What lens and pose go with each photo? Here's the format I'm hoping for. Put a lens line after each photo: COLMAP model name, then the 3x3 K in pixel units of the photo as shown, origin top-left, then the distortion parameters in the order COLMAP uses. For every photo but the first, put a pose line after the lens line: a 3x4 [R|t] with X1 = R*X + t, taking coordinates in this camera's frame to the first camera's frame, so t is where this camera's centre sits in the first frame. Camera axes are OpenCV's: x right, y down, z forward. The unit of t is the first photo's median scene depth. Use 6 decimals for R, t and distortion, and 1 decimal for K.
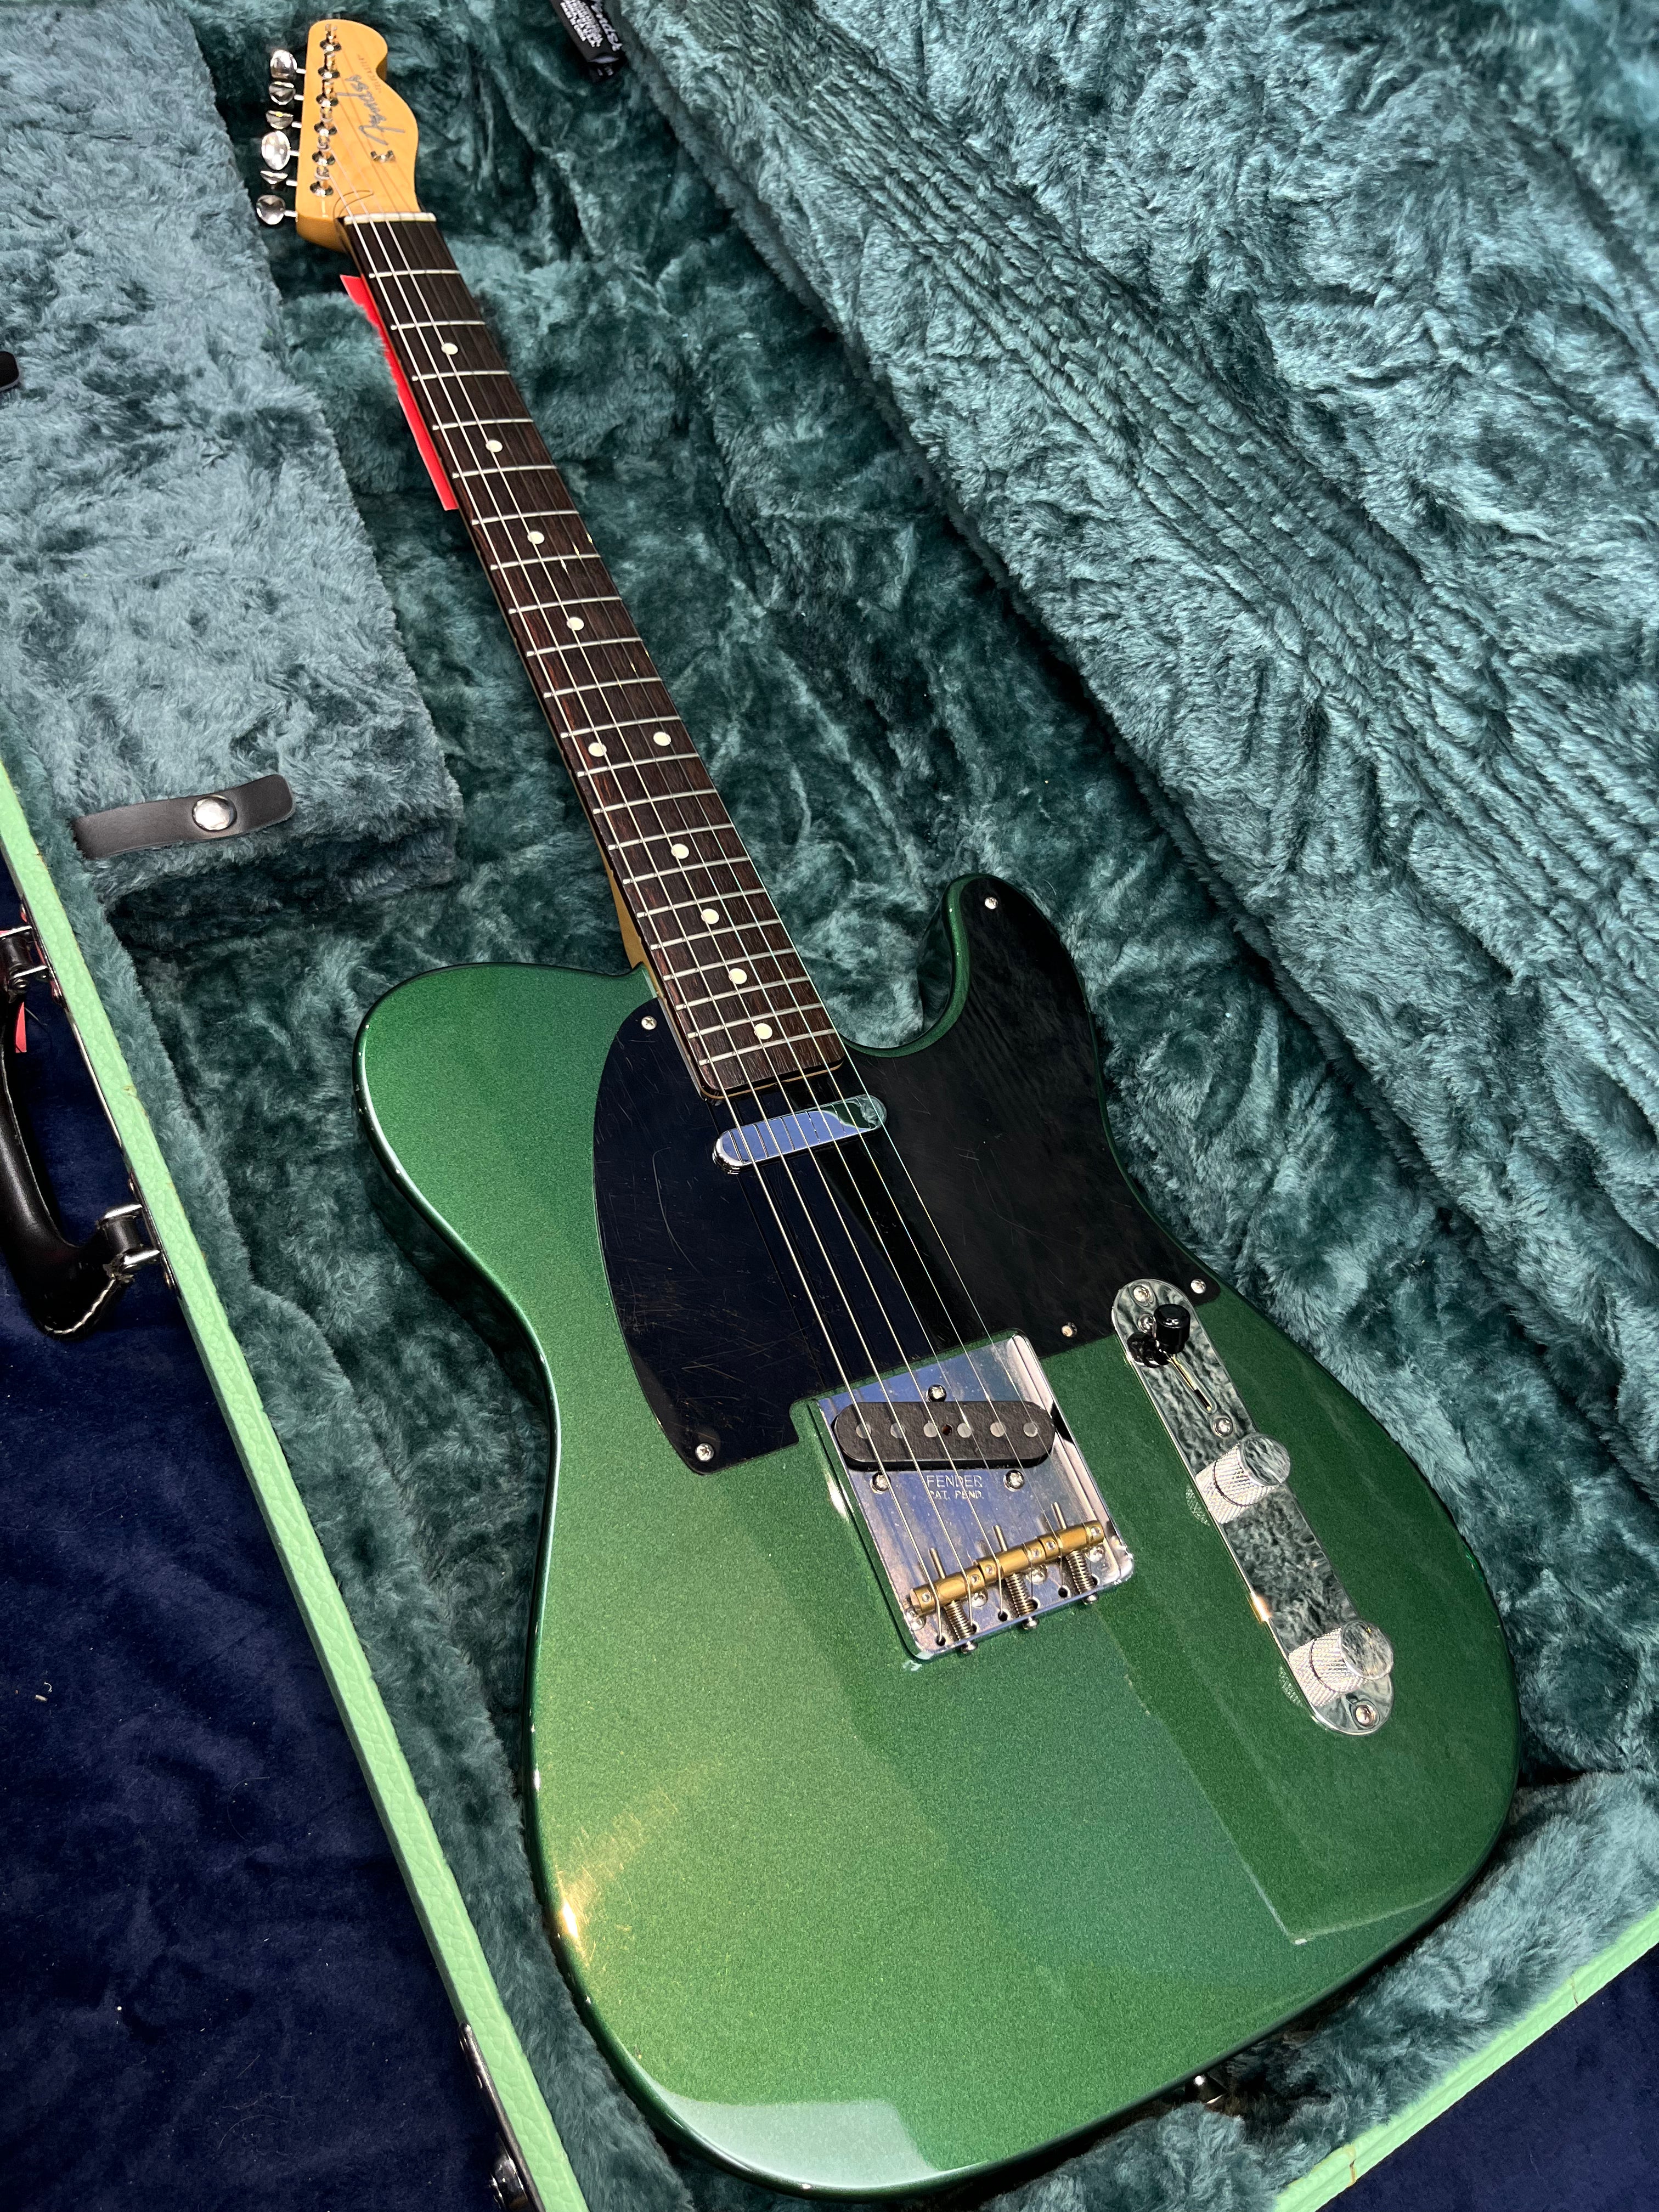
lens RADIAL K [[1697.5, 0, 839.9], [0, 1697.5, 1098.4], [0, 0, 1]] dist [0.058514, -0.096129]
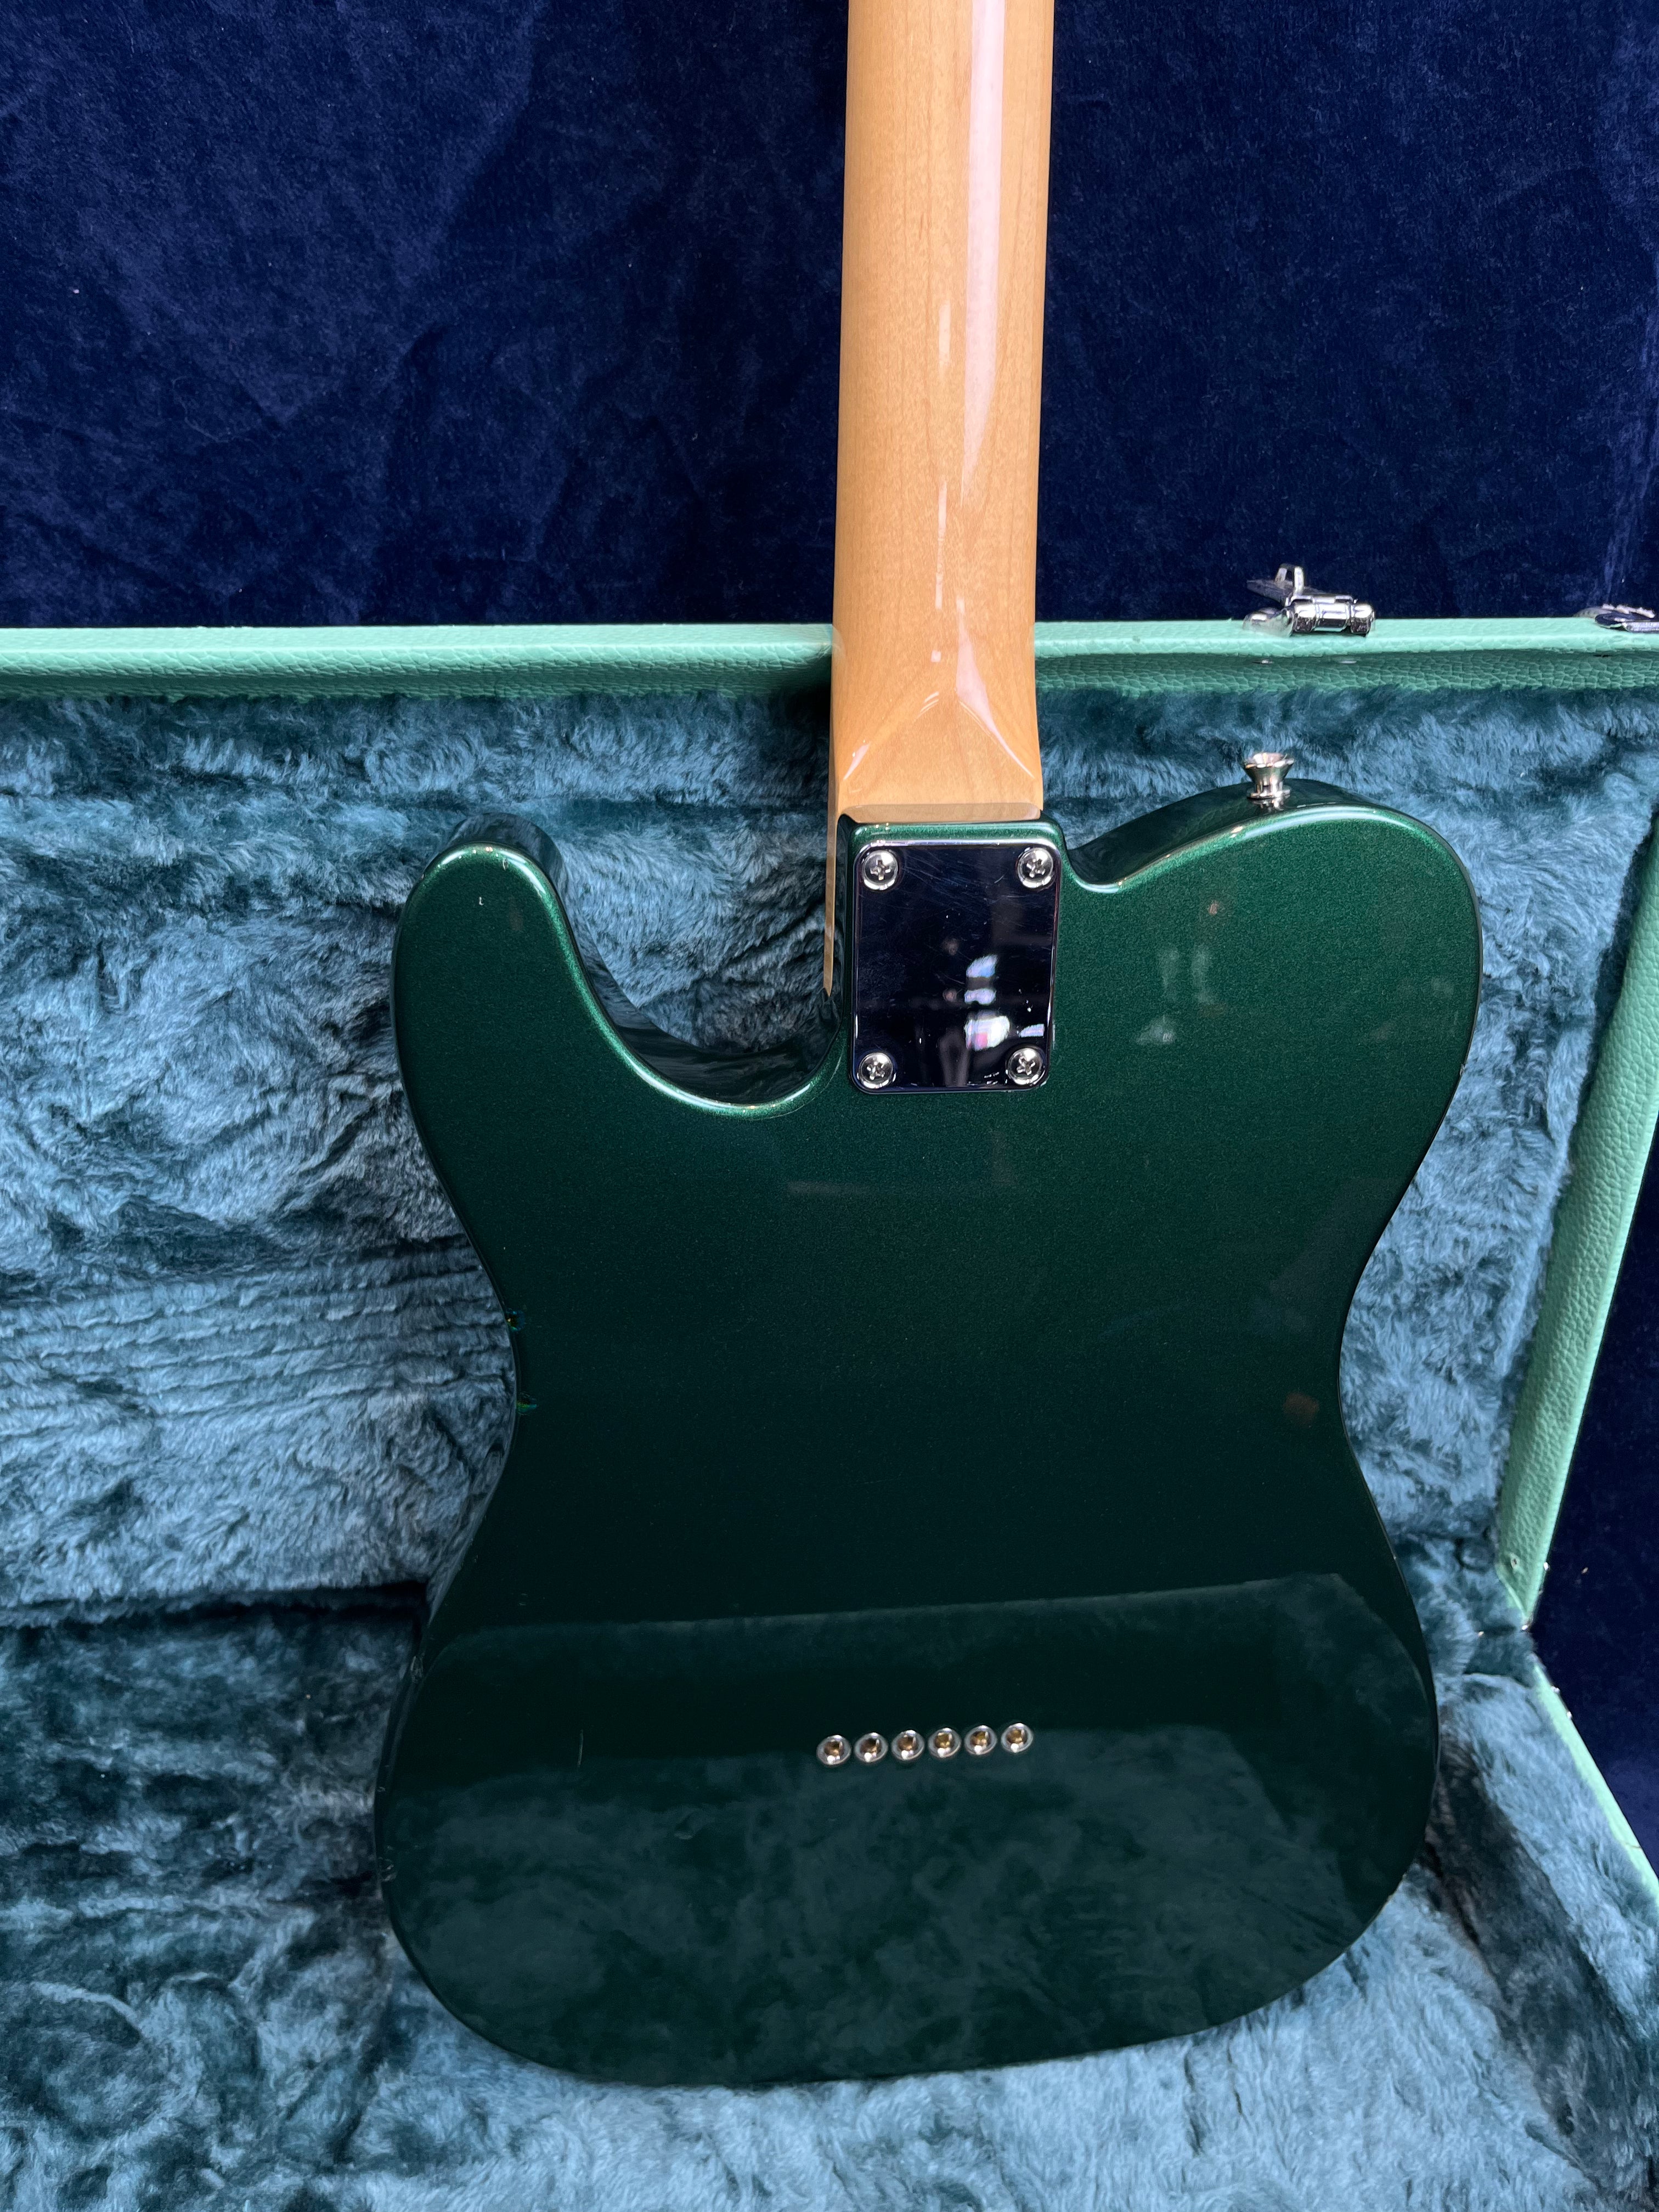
lens RADIAL K [[1685.9, 0, 840.3], [0, 1685.9, 1071.9], [0, 0, 1]] dist [0.008389, -0.049016]
pose [[0.377112, -0.632219, 0.676820, -0.185368], [0.822155, 0.564985, 0.069664, -0.245035], [-0.426436, 0.530180, 0.732845, 0.118109]]
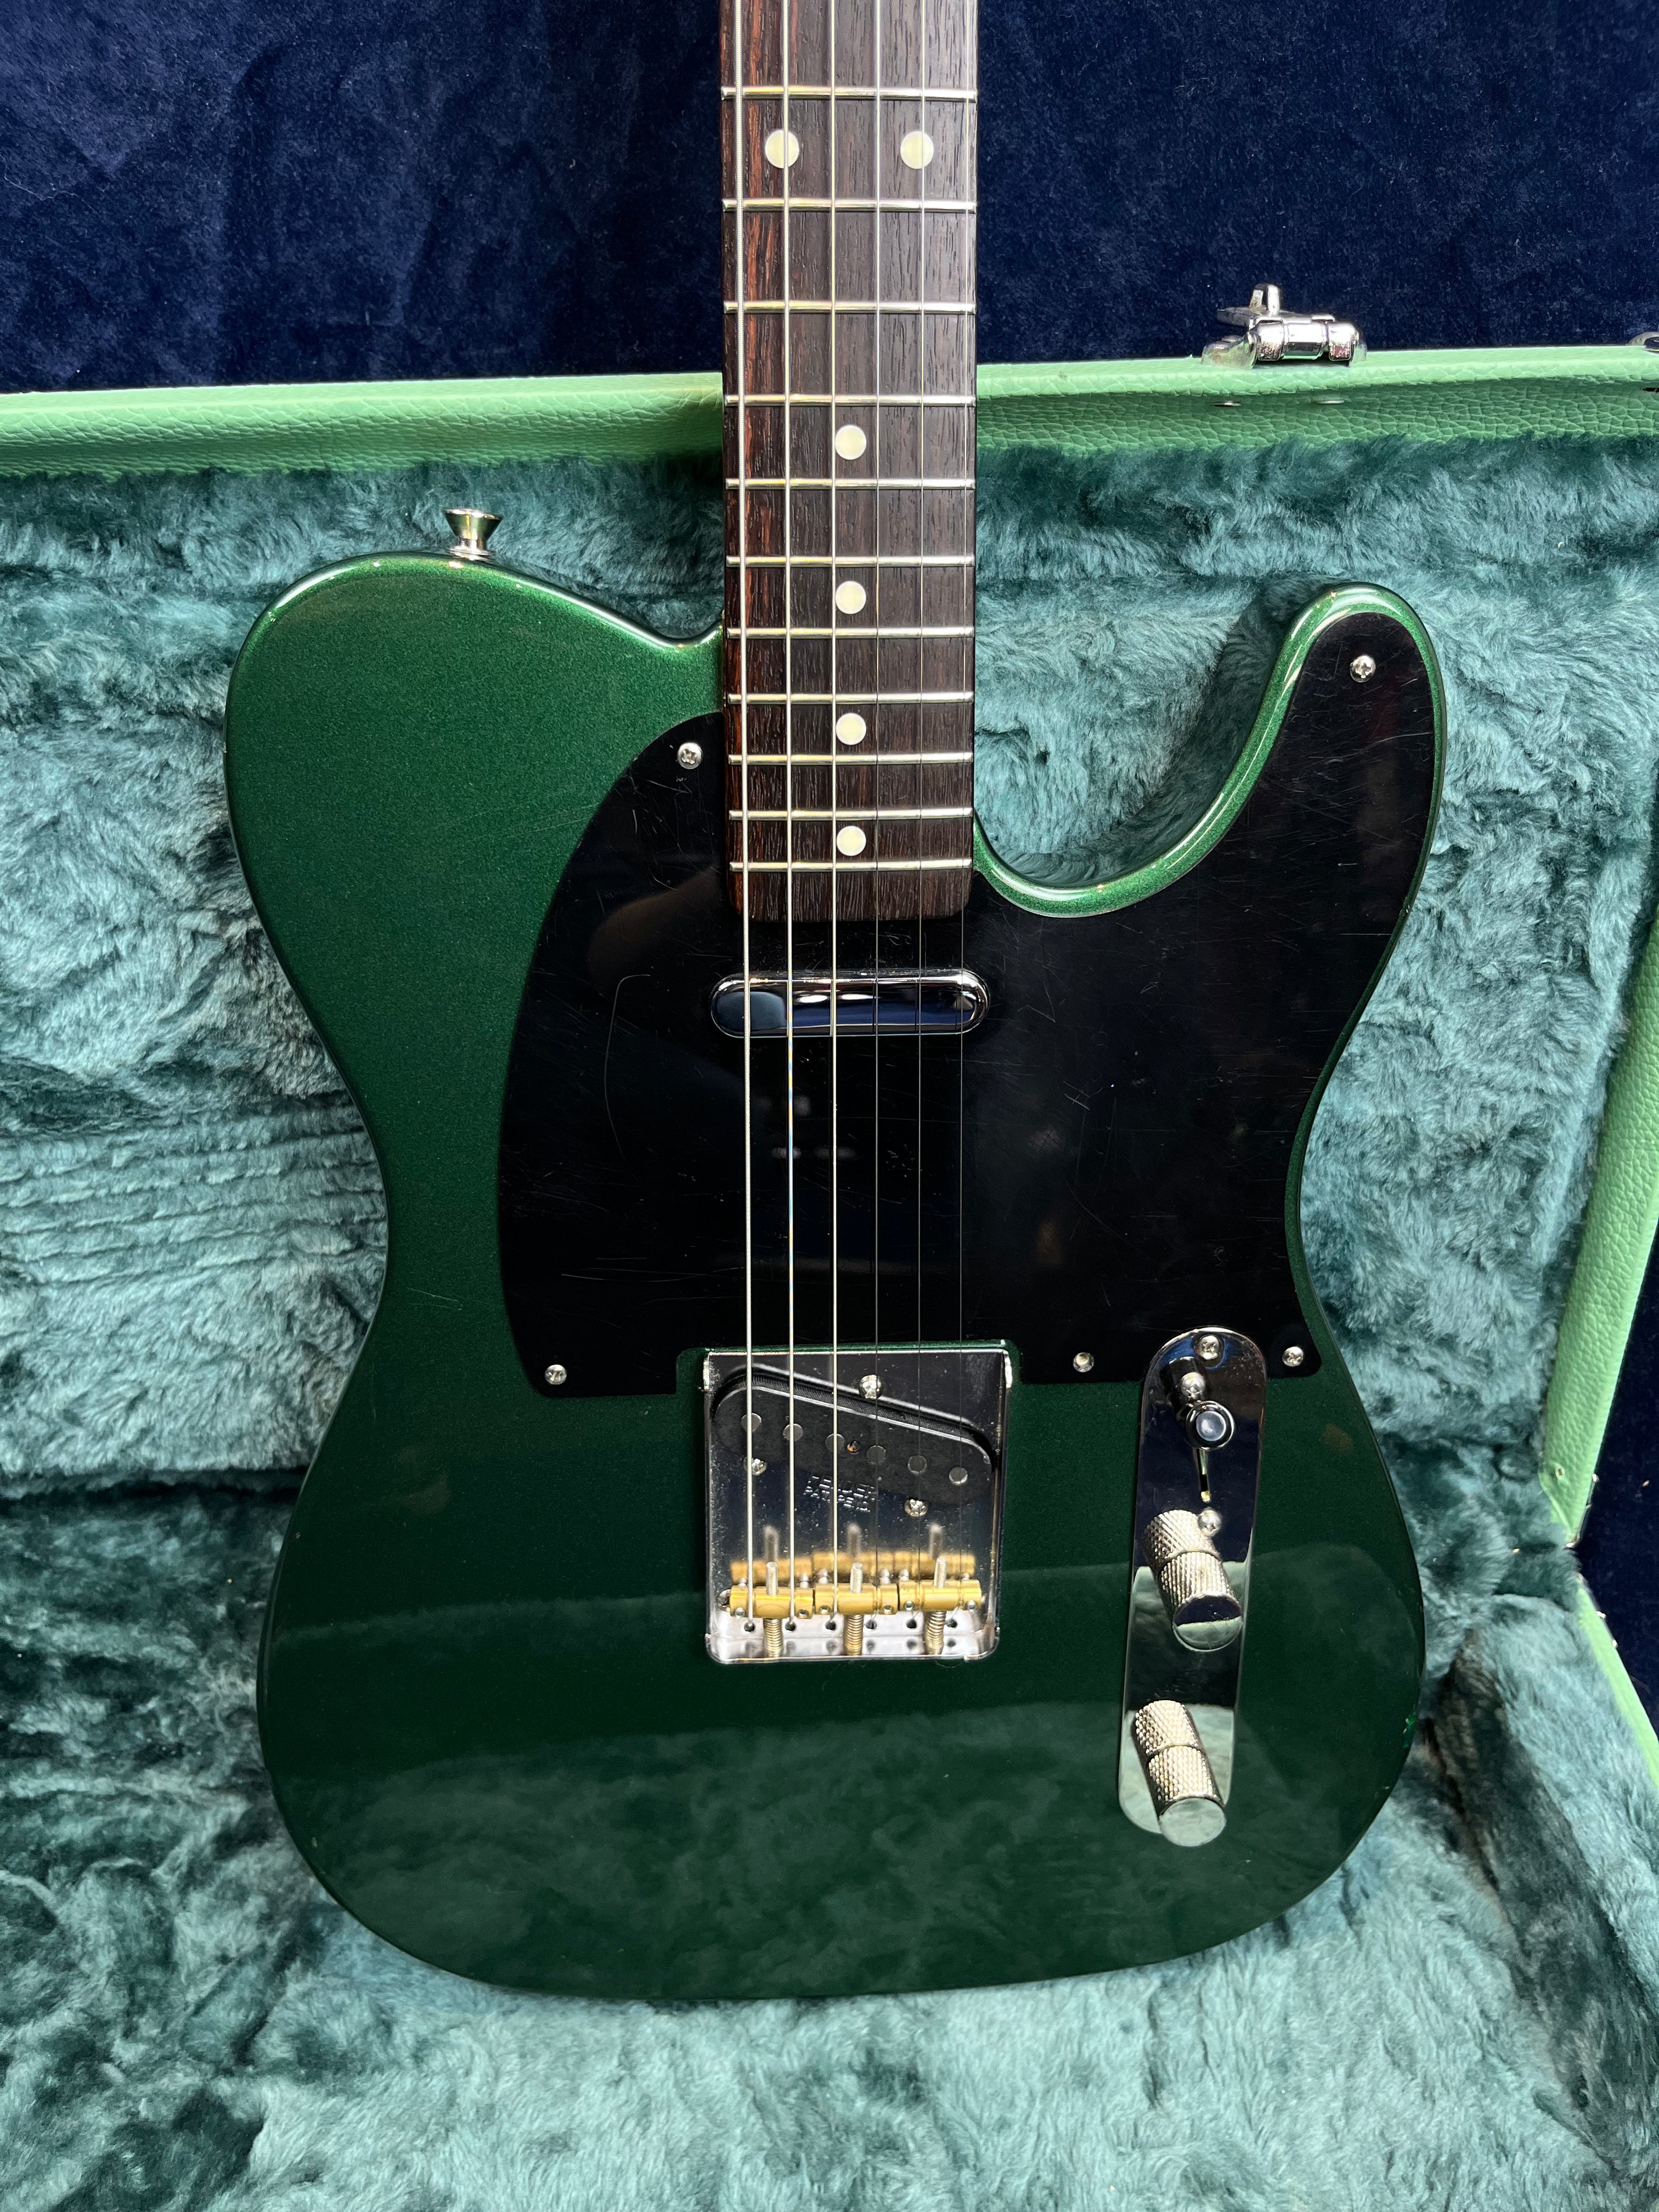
lens RADIAL K [[1692.3, 0, 841.0], [0, 1692.3, 1088.3], [0, 0, 1]] dist [0.004031, -0.038037]
pose [[0.434147, -0.677431, 0.593805, -0.087359], [0.826124, 0.562245, 0.037424, -0.129597], [-0.359216, 0.474309, 0.803738, 0.163780]]
